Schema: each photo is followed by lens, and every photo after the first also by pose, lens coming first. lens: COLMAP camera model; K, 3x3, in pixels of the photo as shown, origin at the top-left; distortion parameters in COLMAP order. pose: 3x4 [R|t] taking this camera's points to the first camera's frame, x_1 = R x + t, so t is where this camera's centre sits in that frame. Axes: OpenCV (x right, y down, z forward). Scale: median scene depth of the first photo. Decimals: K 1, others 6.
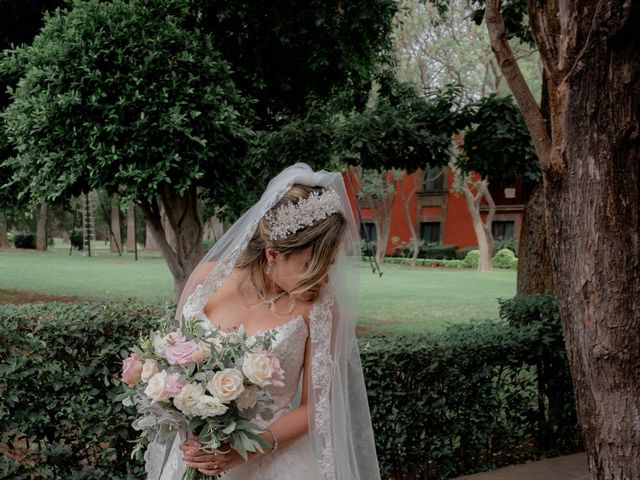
lens RADIAL K [[1001.8, 0, 320.0], [0, 1001.8, 240.0], [0, 0, 1]] dist [0.130760, -0.032489]
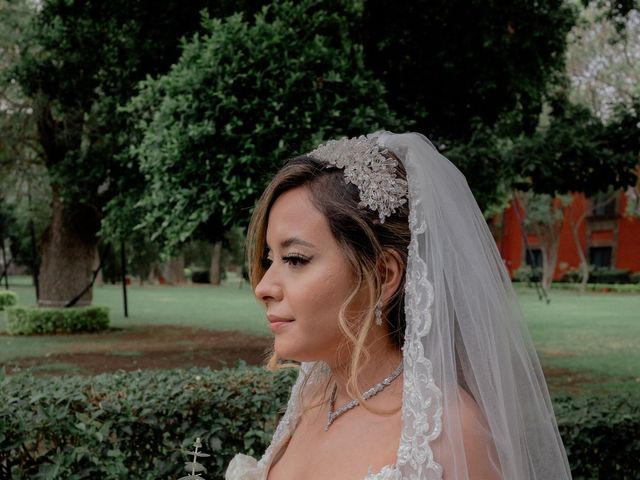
lens RADIAL K [[516.4, 0, 320.4], [0, 516.4, 287.2], [0, 0, 1]] dist [0.055126, -0.006555]
pose [[0.955075, 0.004994, -0.296322, -0.003214], [0.017502, 0.997163, 0.073213, -0.026951], [0.295847, -0.075110, 0.952278, 0.531595]]
